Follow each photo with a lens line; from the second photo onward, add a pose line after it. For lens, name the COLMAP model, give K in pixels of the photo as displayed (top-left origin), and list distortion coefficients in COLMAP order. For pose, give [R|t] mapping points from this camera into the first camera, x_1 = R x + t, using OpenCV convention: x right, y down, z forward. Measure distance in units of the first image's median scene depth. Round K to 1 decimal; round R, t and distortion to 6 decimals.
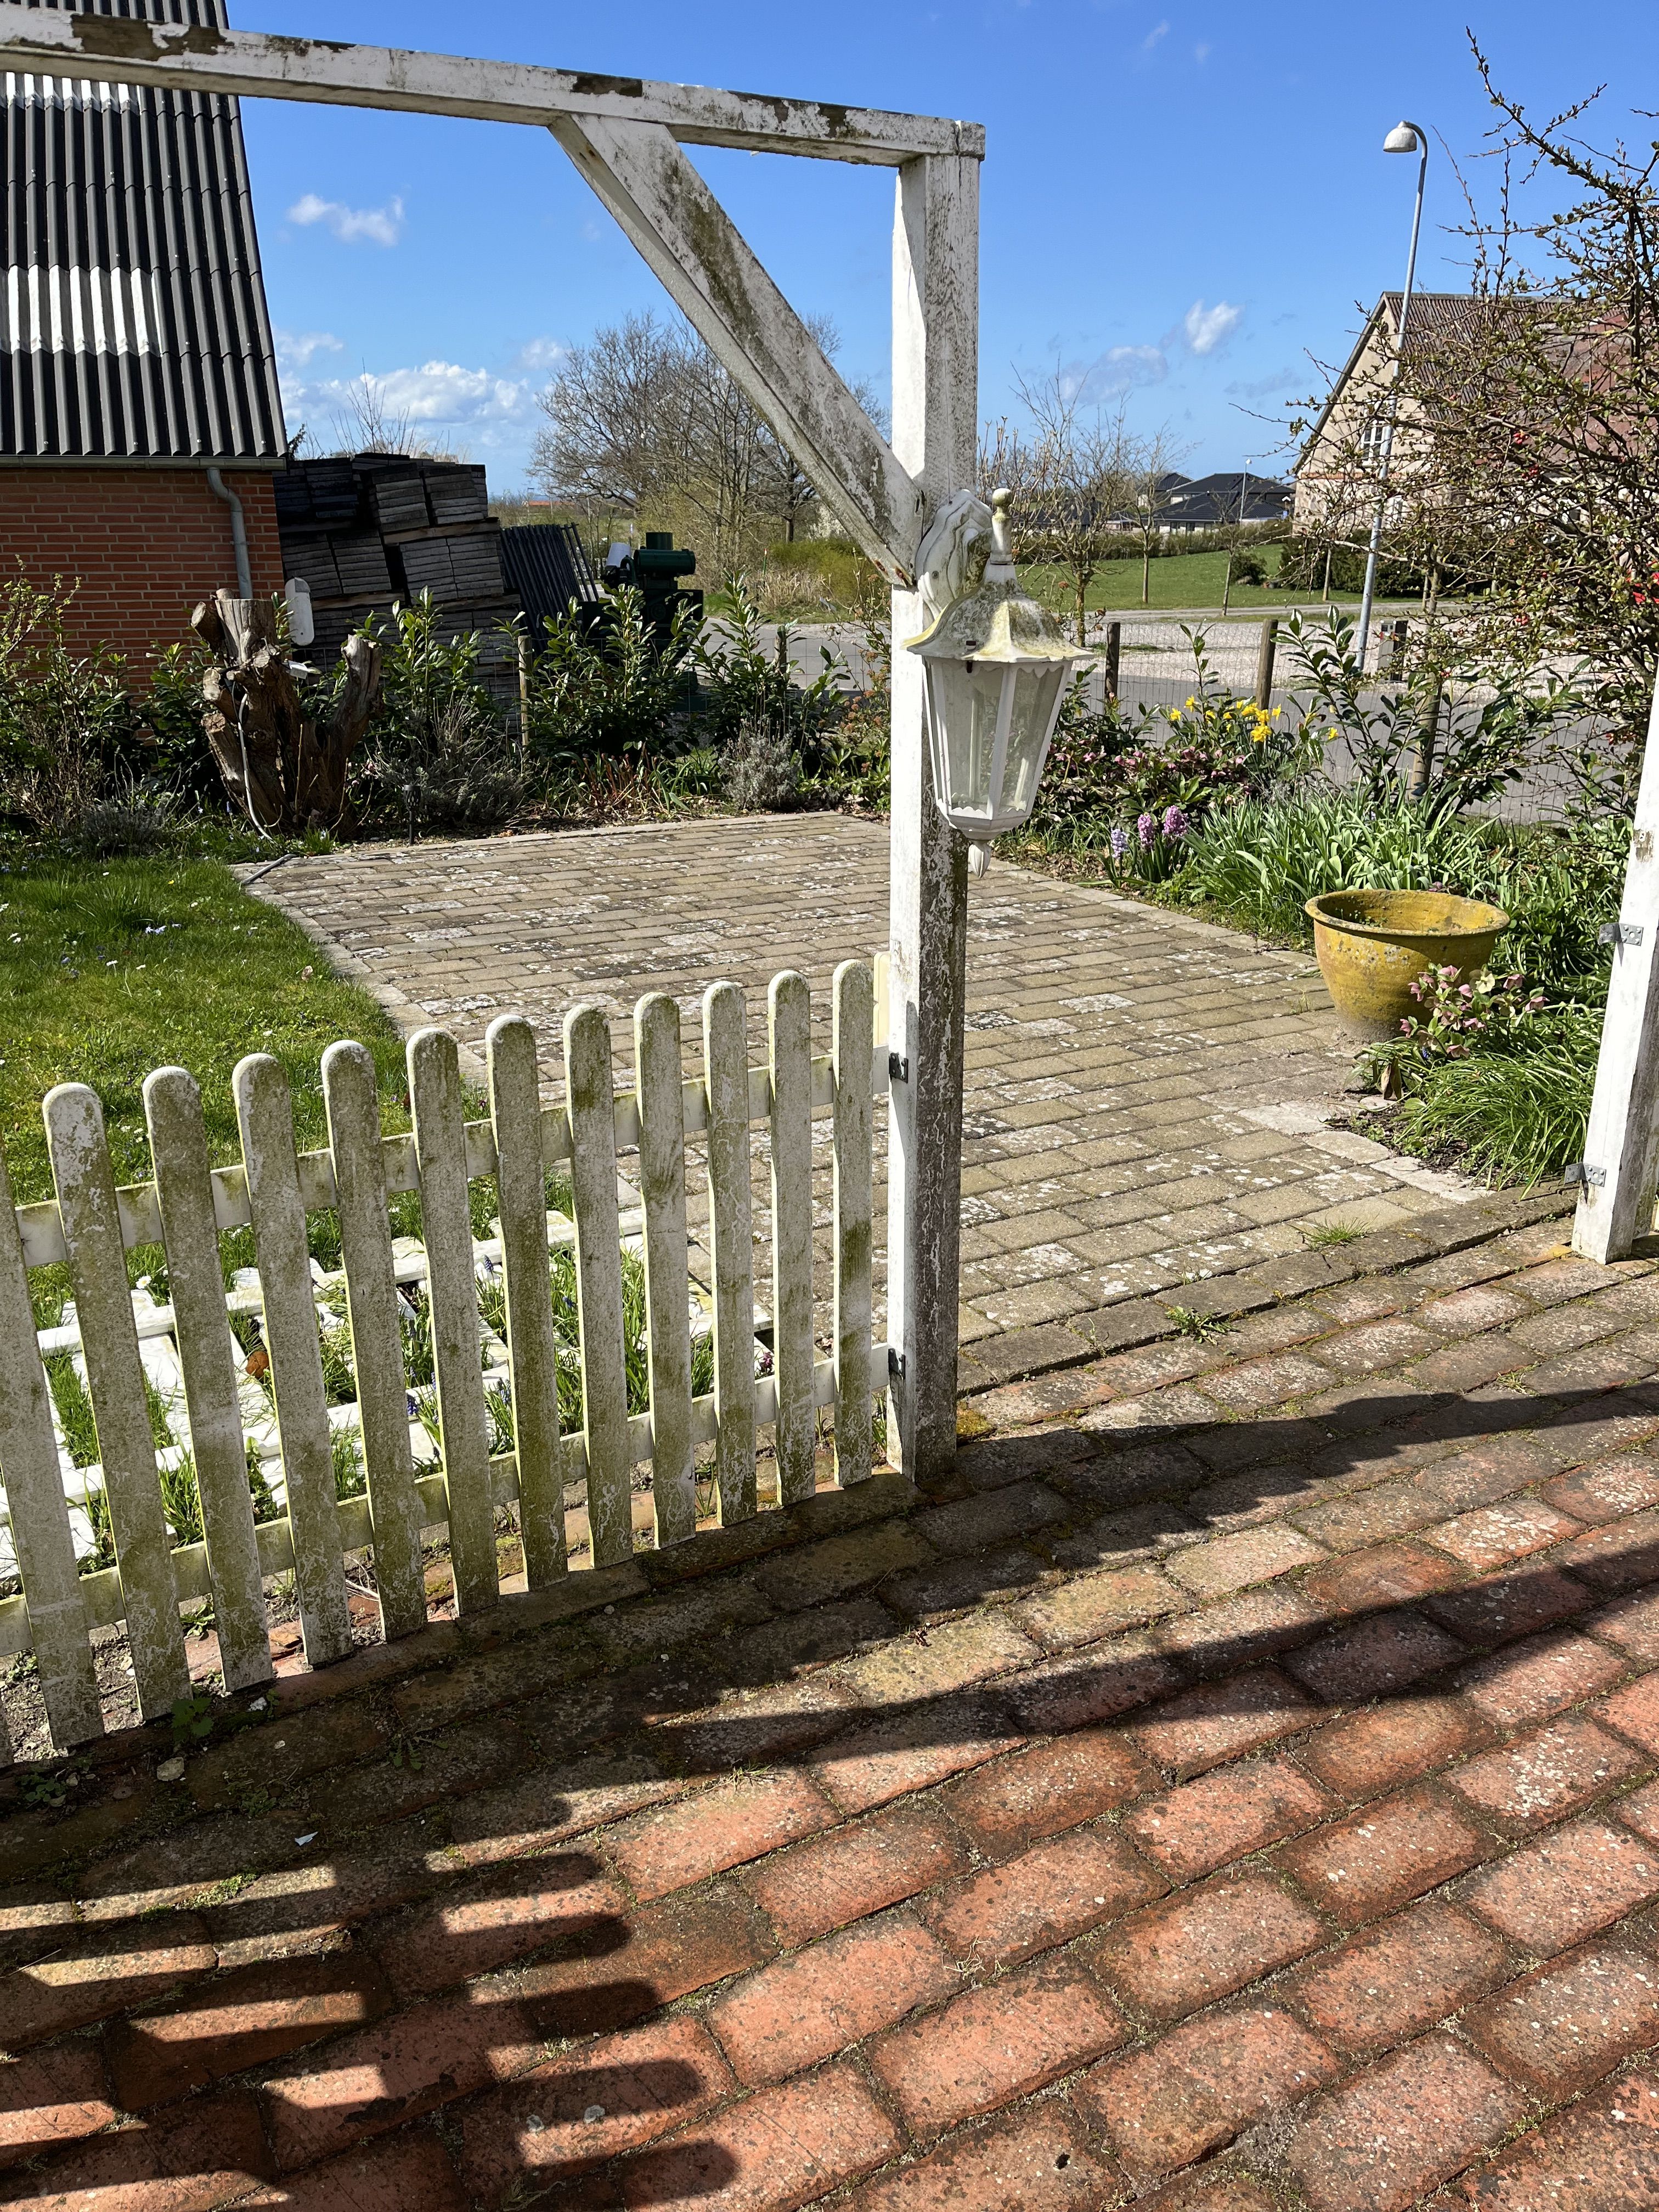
lens RADIAL K [[1691.0, 0, 829.5], [0, 1691.0, 1106.0], [0, 0, 1]] dist [0.064851, -0.076558]
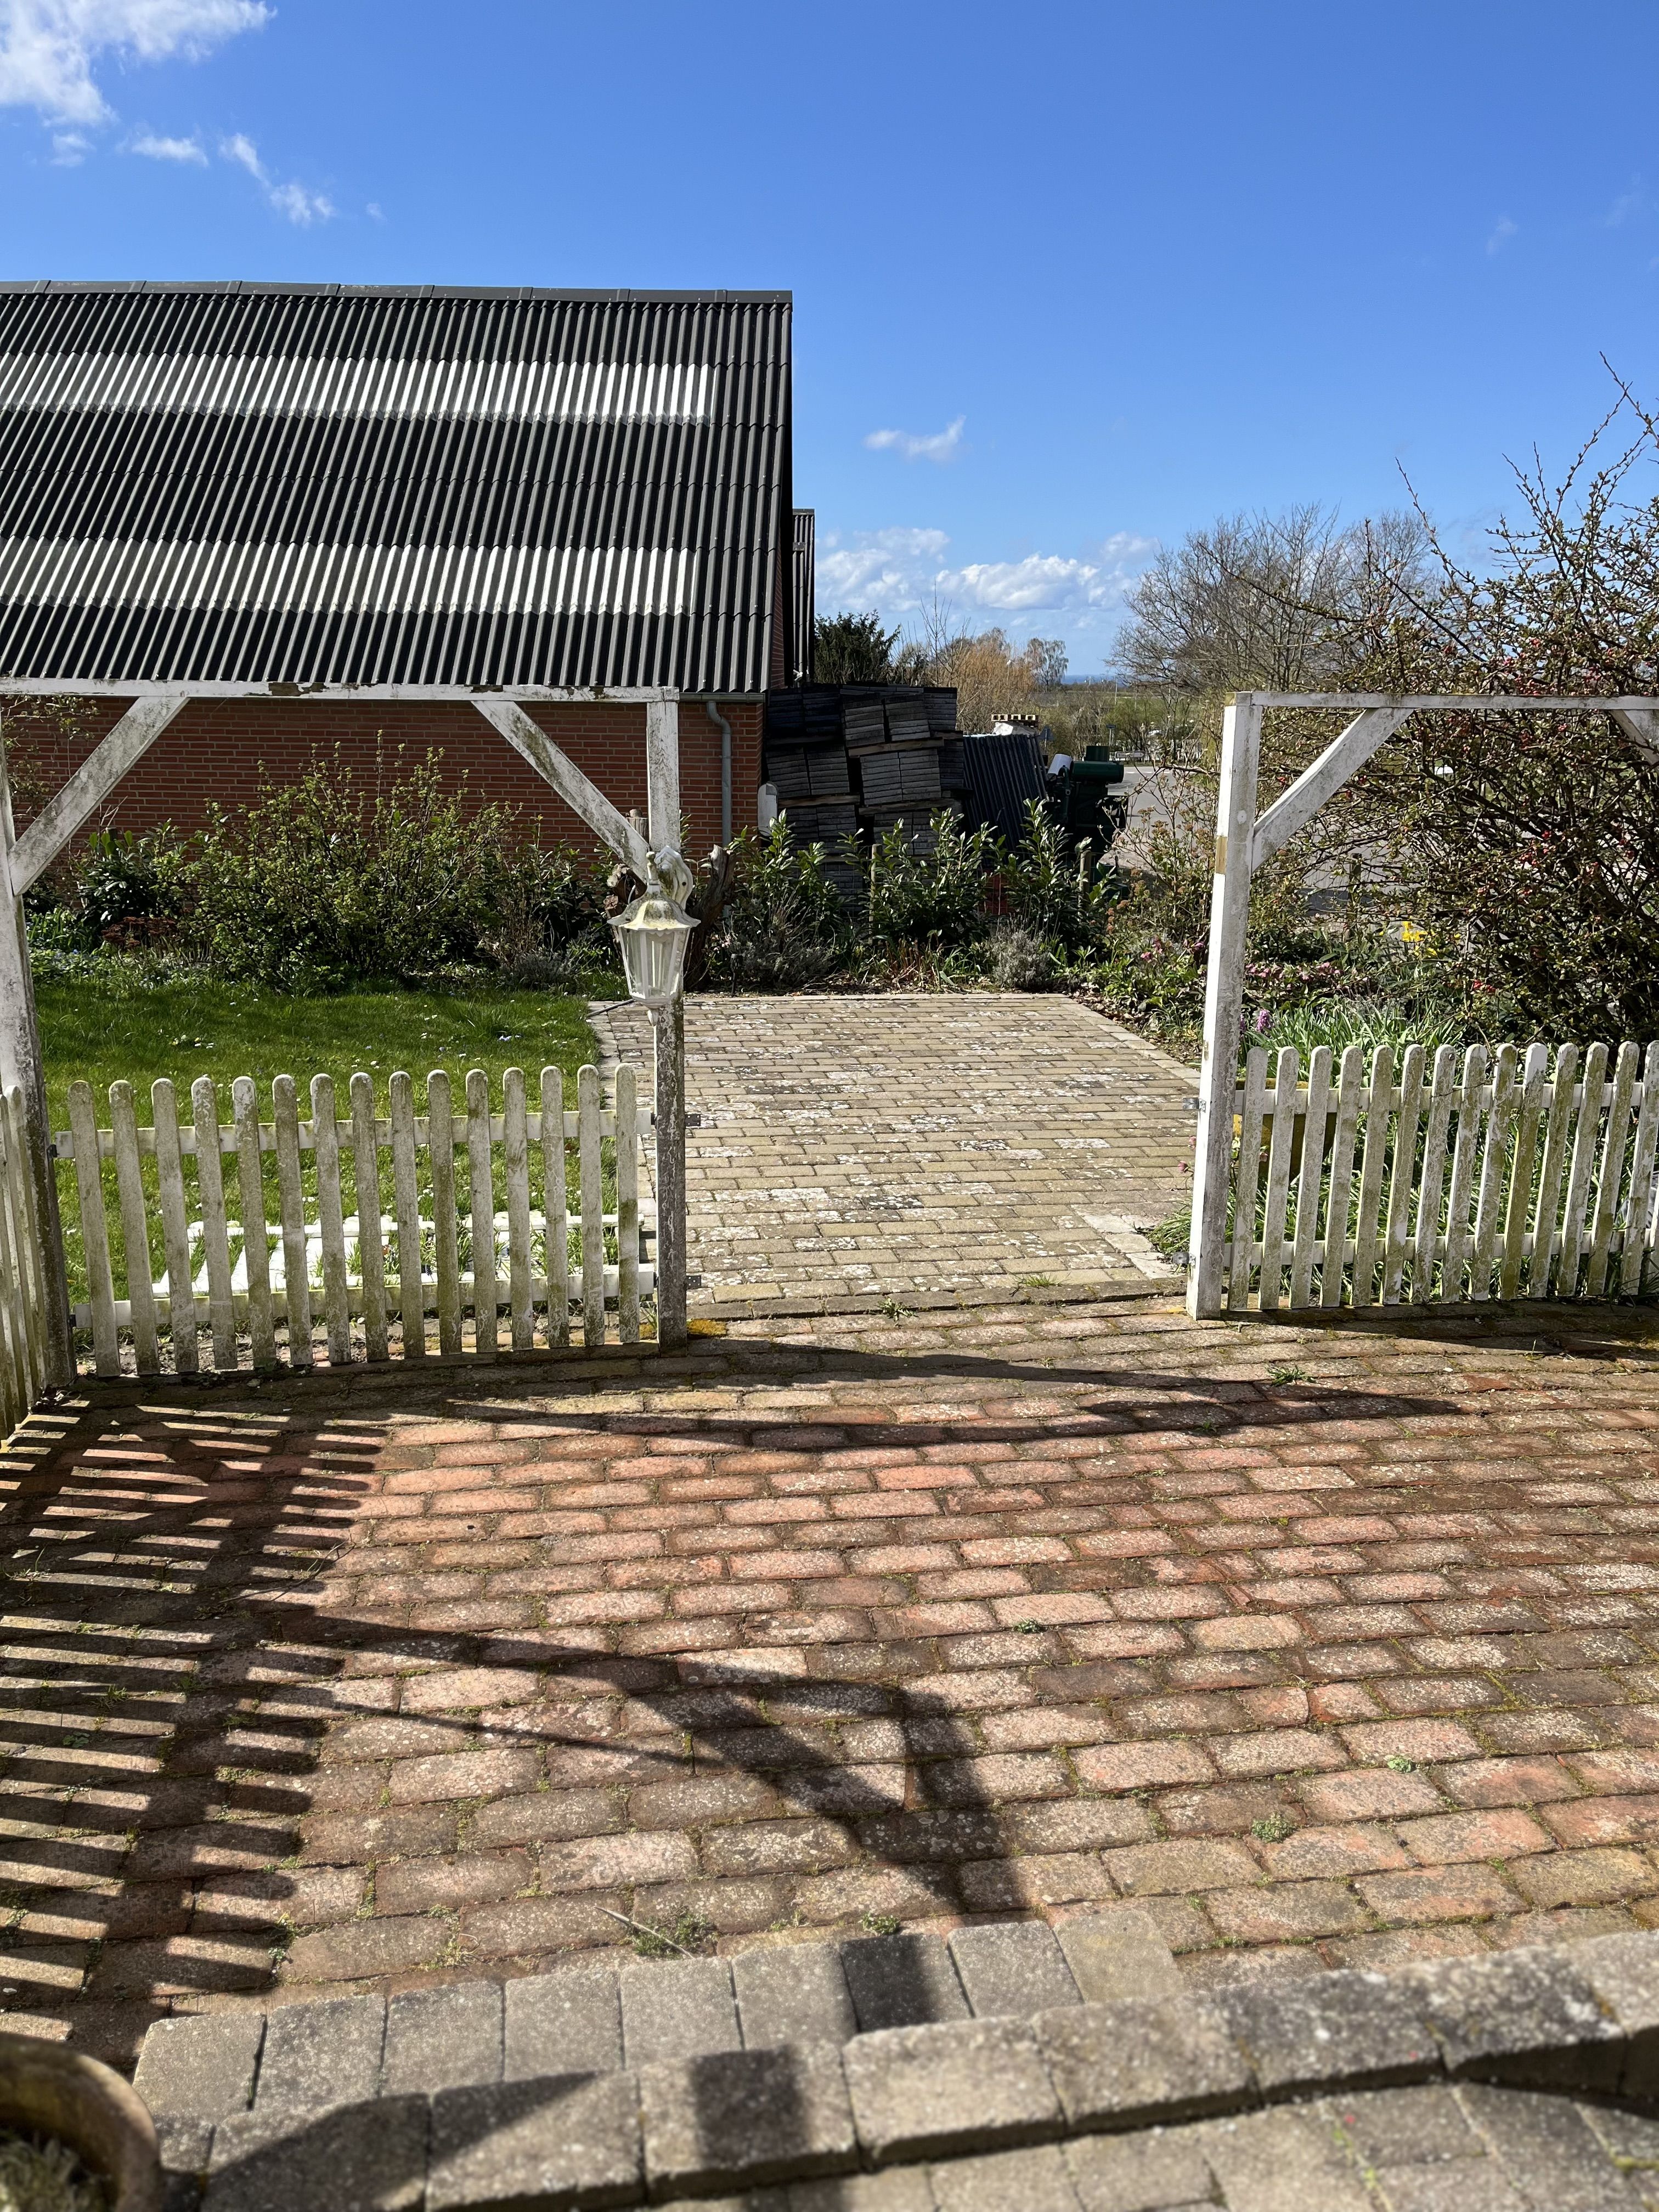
lens RADIAL K [[1691.0, 0, 829.5], [0, 1691.0, 1106.0], [0, 0, 1]] dist [0.064851, -0.076558]
pose [[0.942354, 0.094113, -0.321111, 0.810975], [-0.124317, 0.989416, -0.074845, 0.076288], [0.310668, 0.110450, 0.944079, -0.742475]]
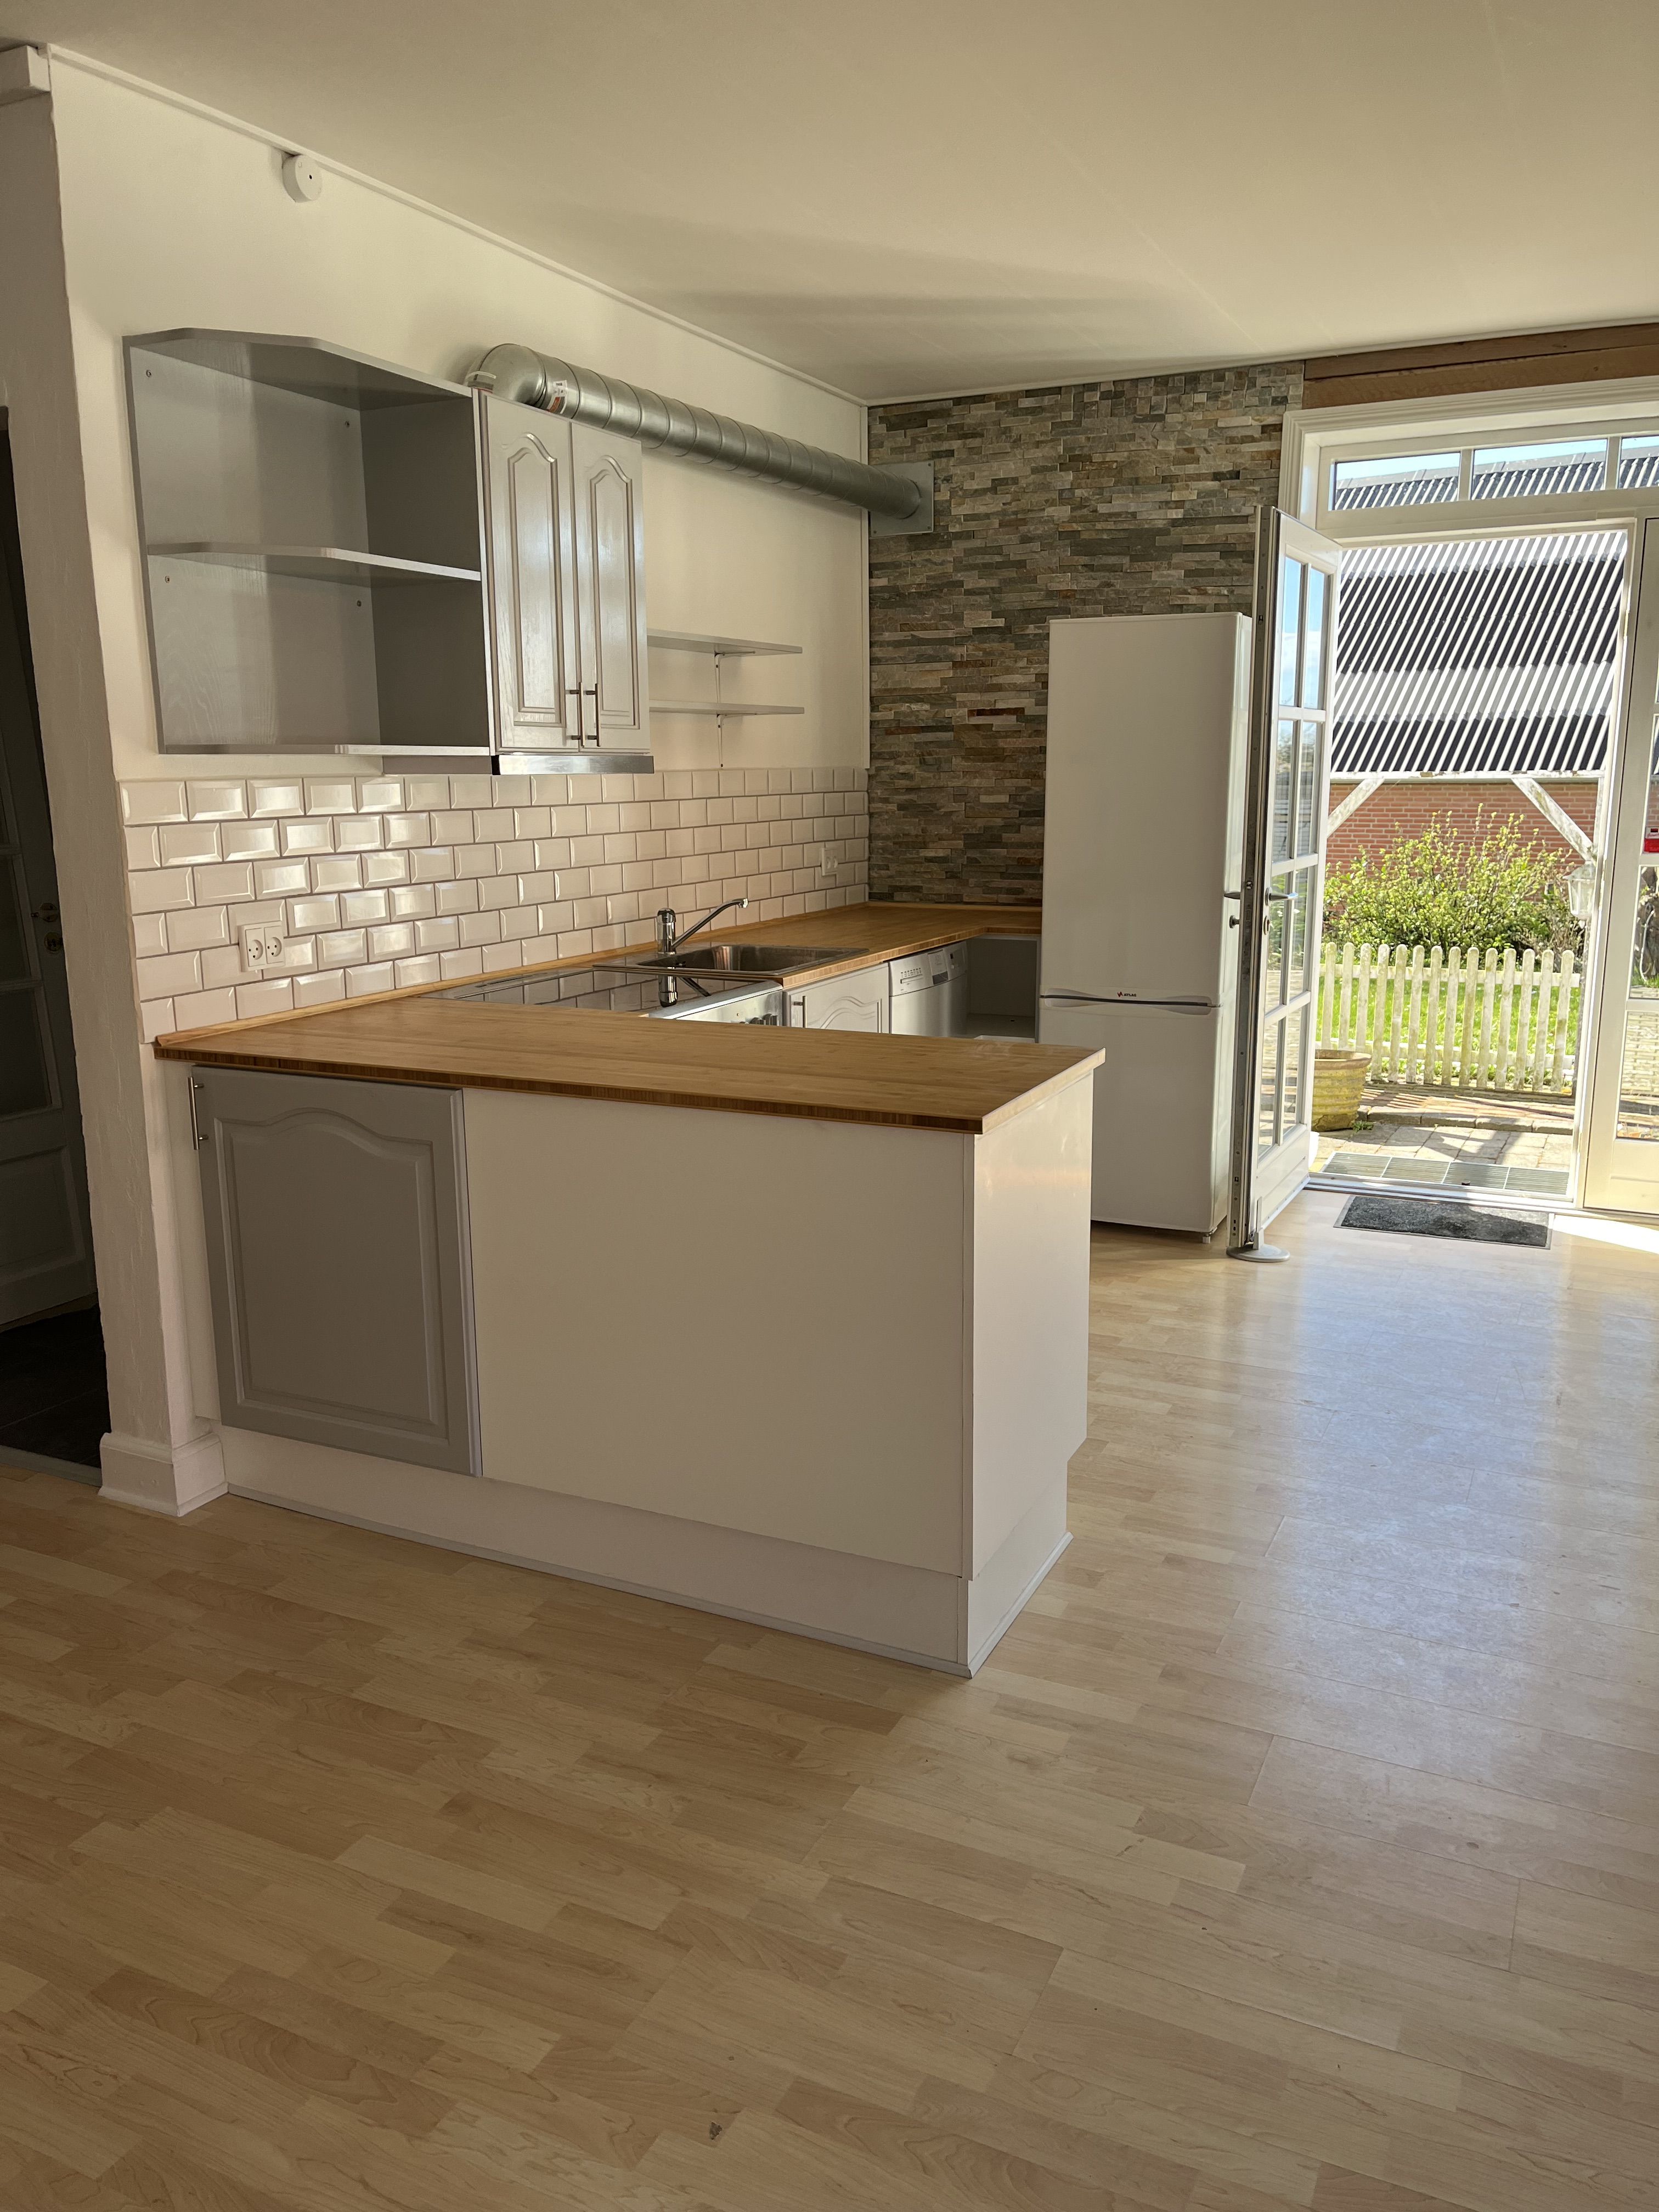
lens RADIAL K [[1691.0, 0, 829.5], [0, 1691.0, 1106.0], [0, 0, 1]] dist [0.064851, -0.076558]
pose [[0.571532, 0.165960, -0.803622, 2.073530], [-0.276623, 0.960977, 0.001723, 0.651910], [0.772548, 0.221316, 0.595138, -2.408373]]
